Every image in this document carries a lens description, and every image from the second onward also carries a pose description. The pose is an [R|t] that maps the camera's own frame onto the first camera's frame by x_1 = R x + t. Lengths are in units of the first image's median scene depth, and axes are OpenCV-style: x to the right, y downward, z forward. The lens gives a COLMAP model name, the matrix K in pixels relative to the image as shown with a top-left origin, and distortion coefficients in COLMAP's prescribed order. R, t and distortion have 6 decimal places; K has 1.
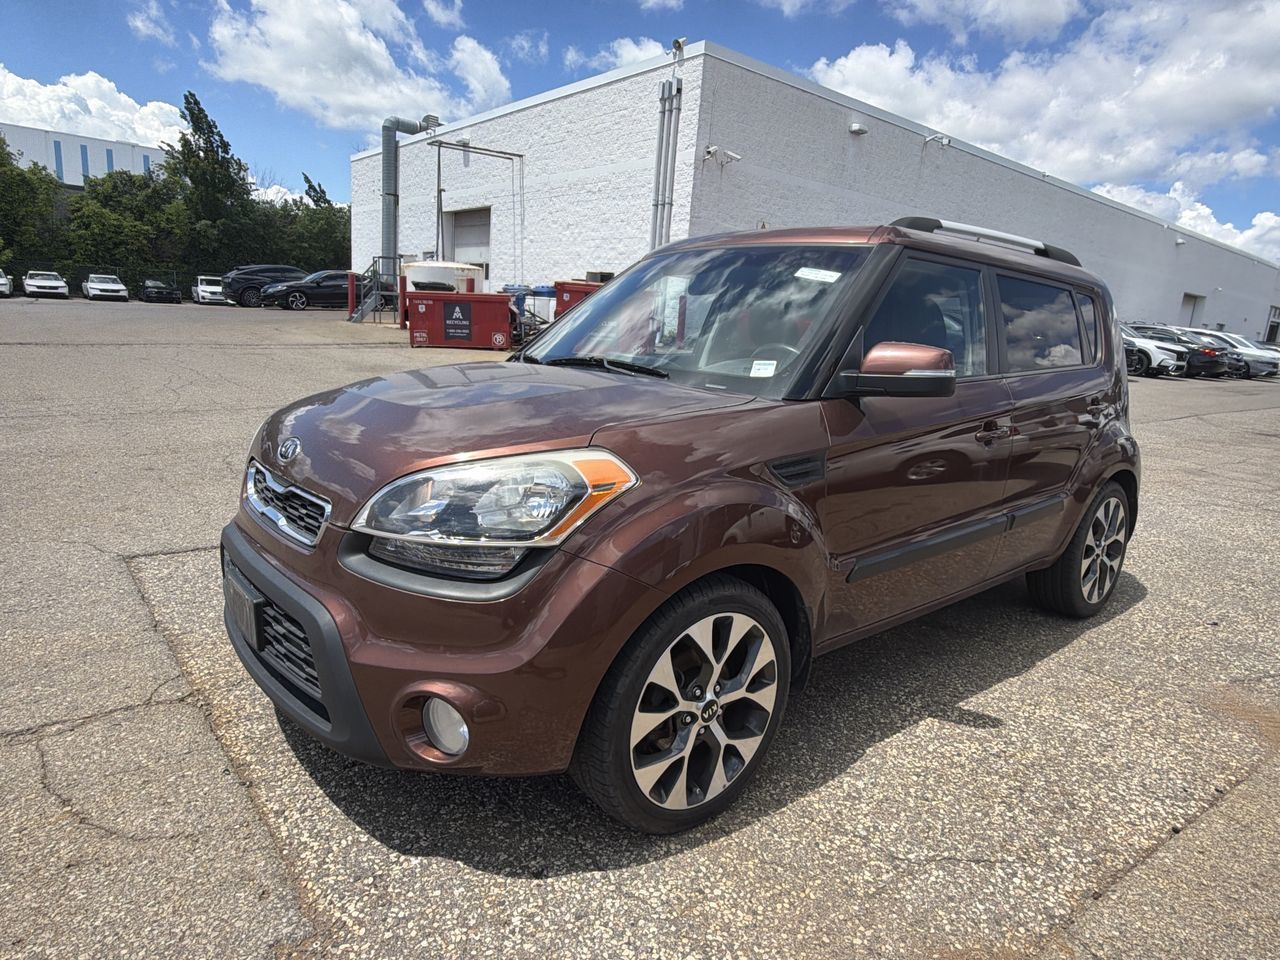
lens RADIAL K [[754.8, 0, 638.9], [0, 754.8, 478.0], [0, 0, 1]] dist [0.003596, -0.001851]
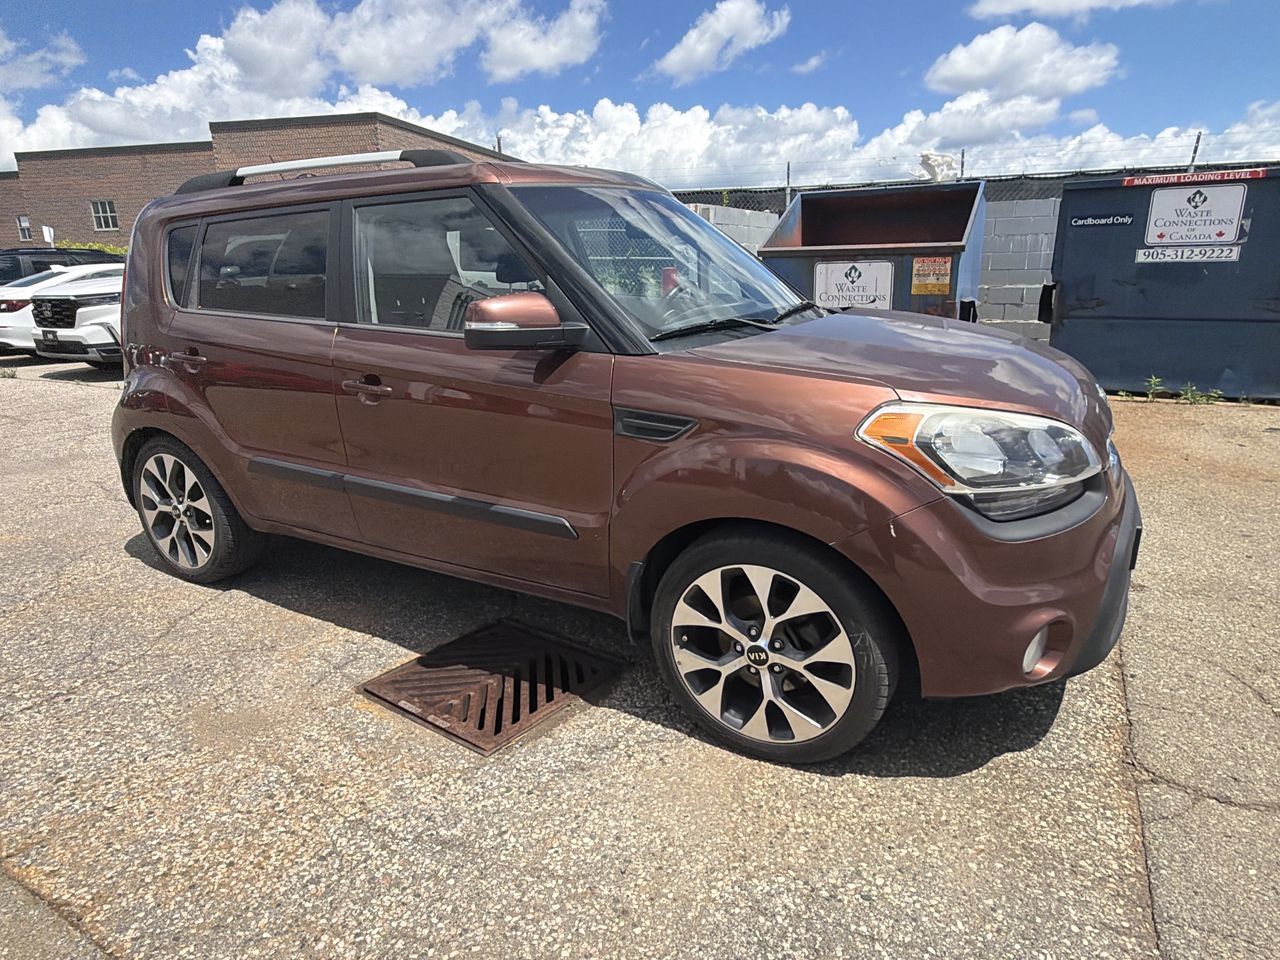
lens RADIAL K [[754.8, 0, 637.7], [0, 754.8, 473.9], [0, 0, 1]] dist [0.003596, -0.001851]
pose [[-0.359023, -0.292096, 0.886444, -0.145992], [0.194032, 0.905656, 0.377012, -0.057002], [-0.912937, 0.307354, -0.268475, 0.230533]]
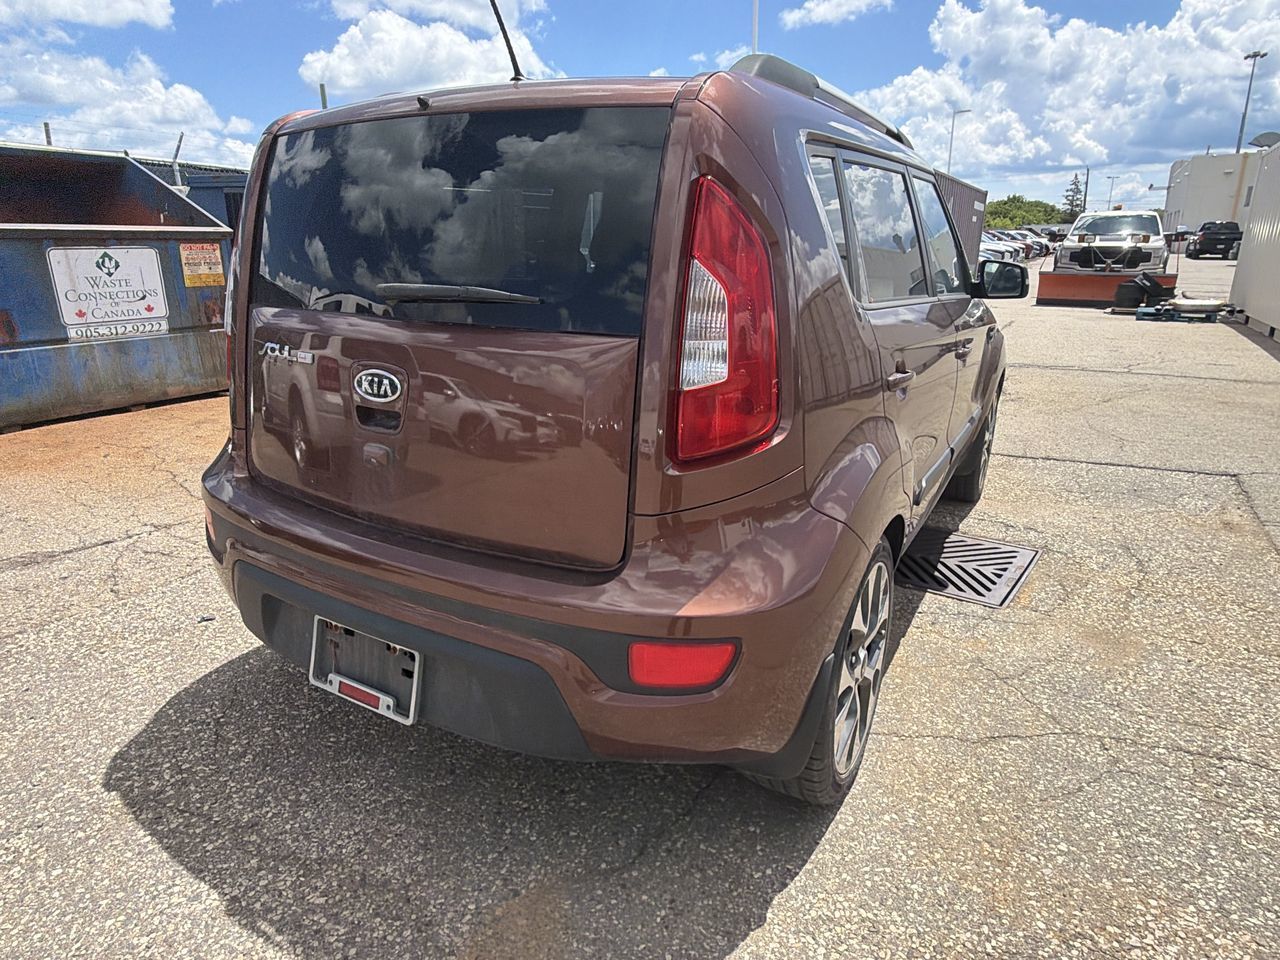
lens RADIAL K [[754.8, 0, 637.2], [0, 754.8, 479.2], [0, 0, 1]] dist [0.003596, -0.001851]
pose [[-0.937843, 0.054675, -0.342725, 0.126671], [-0.116376, 0.880798, 0.458968, -0.068330], [0.326966, 0.470325, -0.819688, 0.353227]]
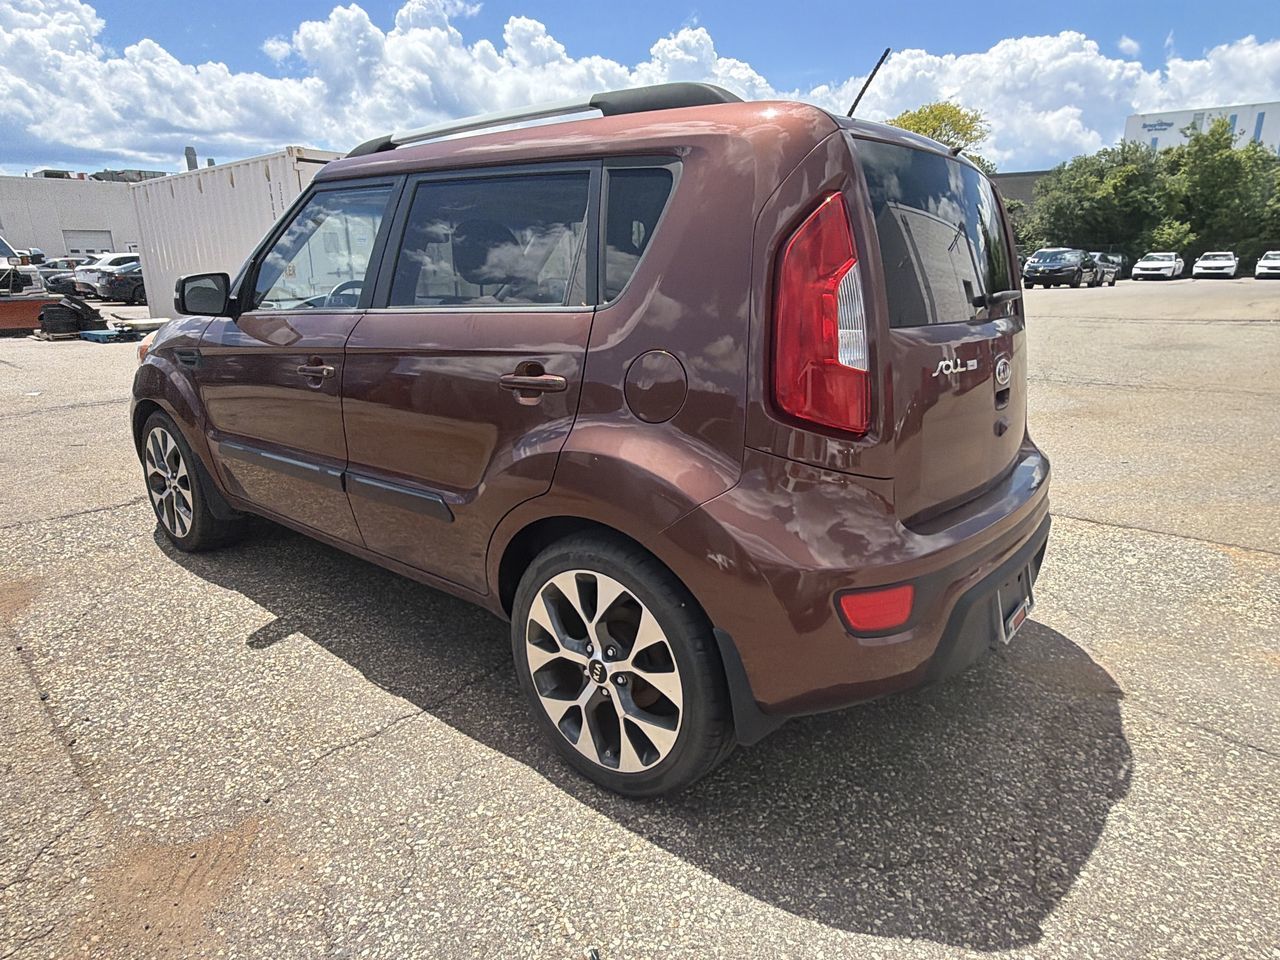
lens RADIAL K [[754.8, 0, 636.4], [0, 754.8, 482.4], [0, 0, 1]] dist [0.003596, -0.001851]
pose [[0.191966, 0.219582, -0.956521, 0.227466], [-0.194781, 0.963784, 0.182158, -0.026754], [0.961878, 0.151344, 0.227784, 0.185611]]
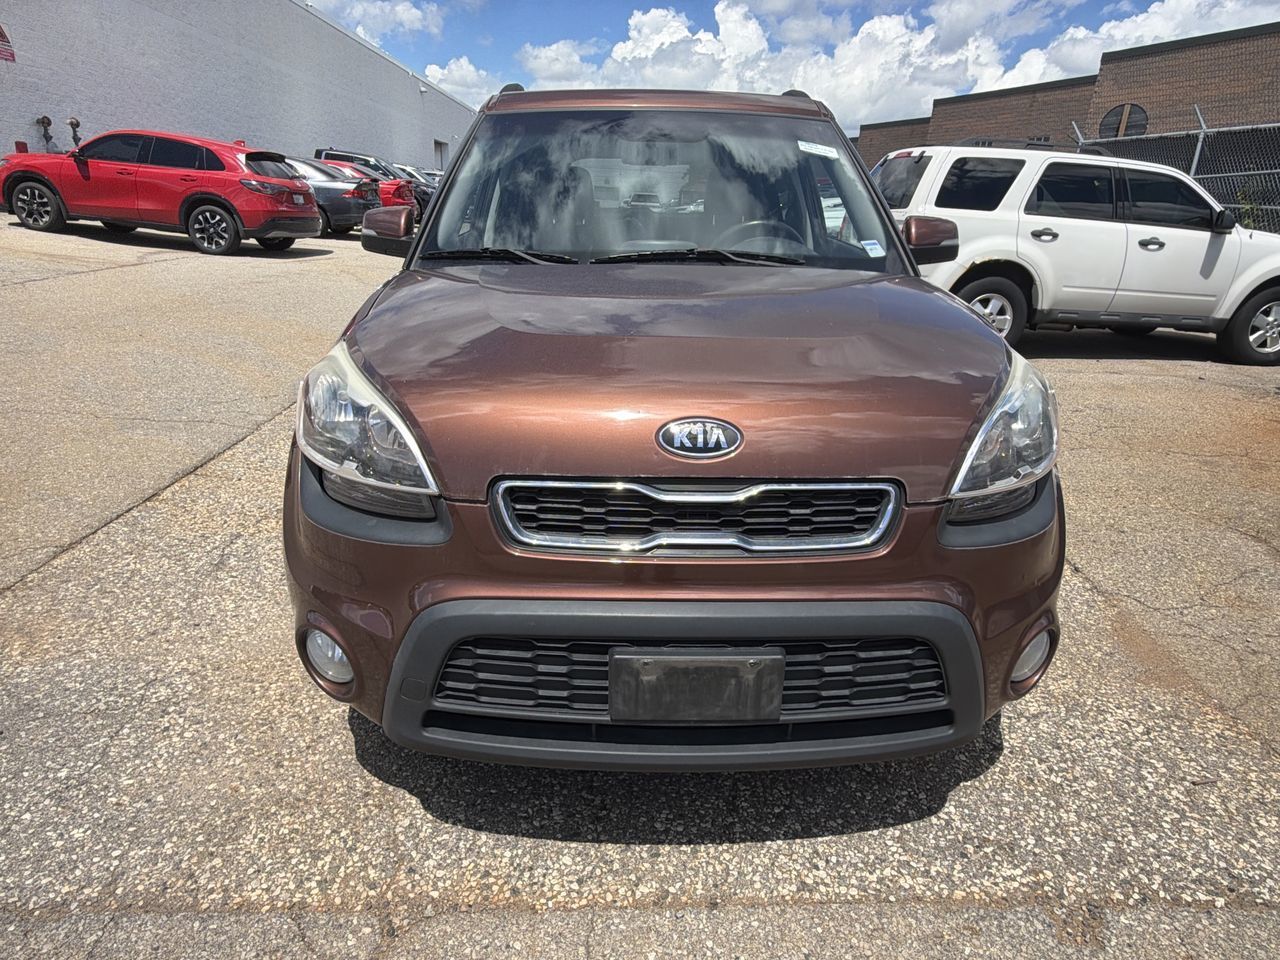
lens RADIAL K [[754.8, 0, 639.8], [0, 754.8, 479.0], [0, 0, 1]] dist [0.003596, -0.001851]
pose [[0.619625, -0.300351, 0.725158, -0.114630], [0.158397, 0.952729, 0.259263, -0.021114], [-0.768749, -0.045783, 0.637910, 0.073226]]
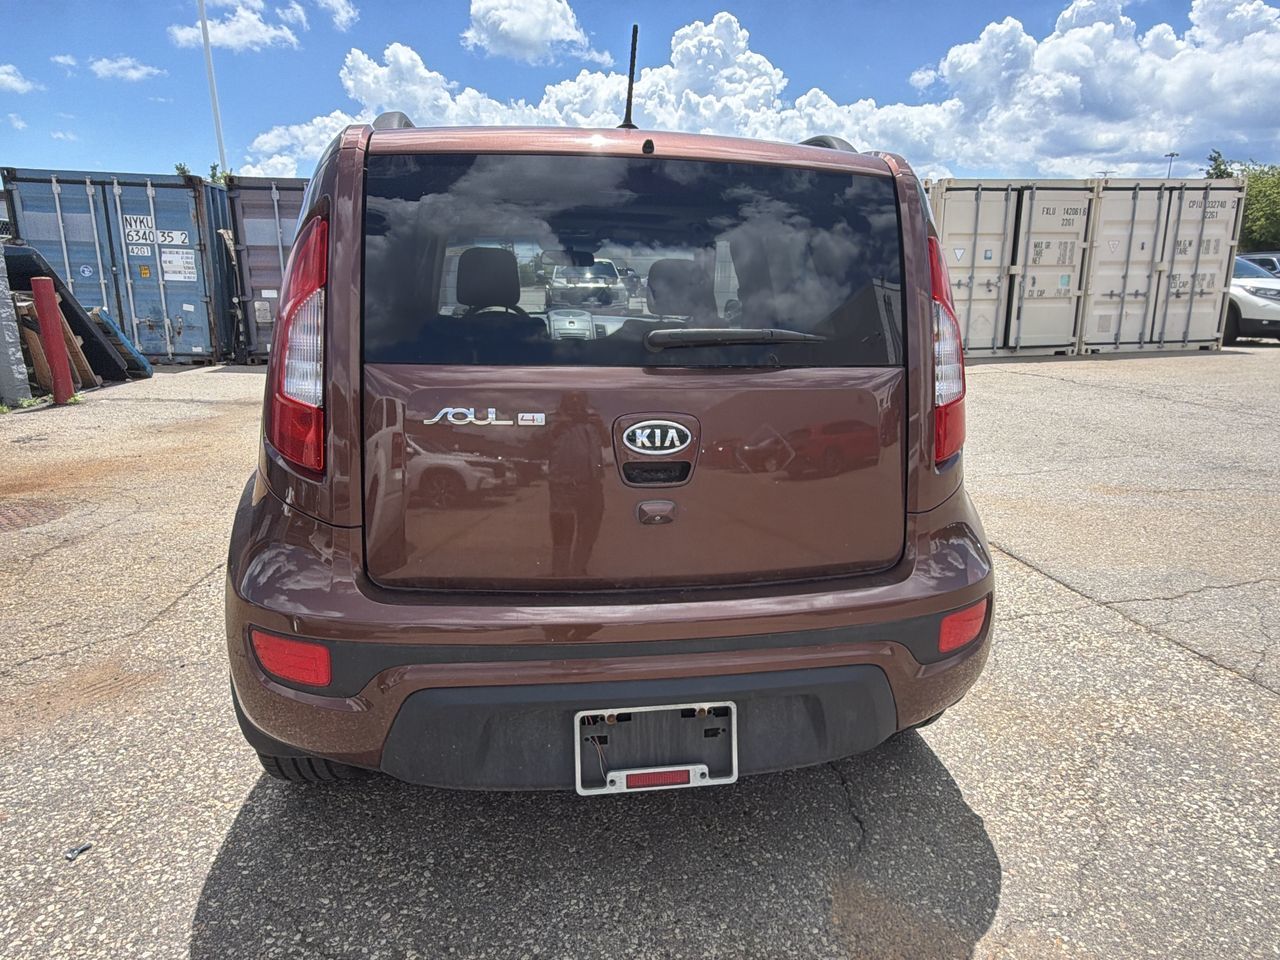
lens RADIAL K [[754.8, 0, 639.3], [0, 754.8, 481.7], [0, 0, 1]] dist [0.003596, -0.001851]
pose [[-0.516692, 0.165565, -0.840011, 0.197211], [-0.206008, 0.928258, 0.309674, -0.054197], [0.831018, 0.333055, -0.445515, 0.301102]]
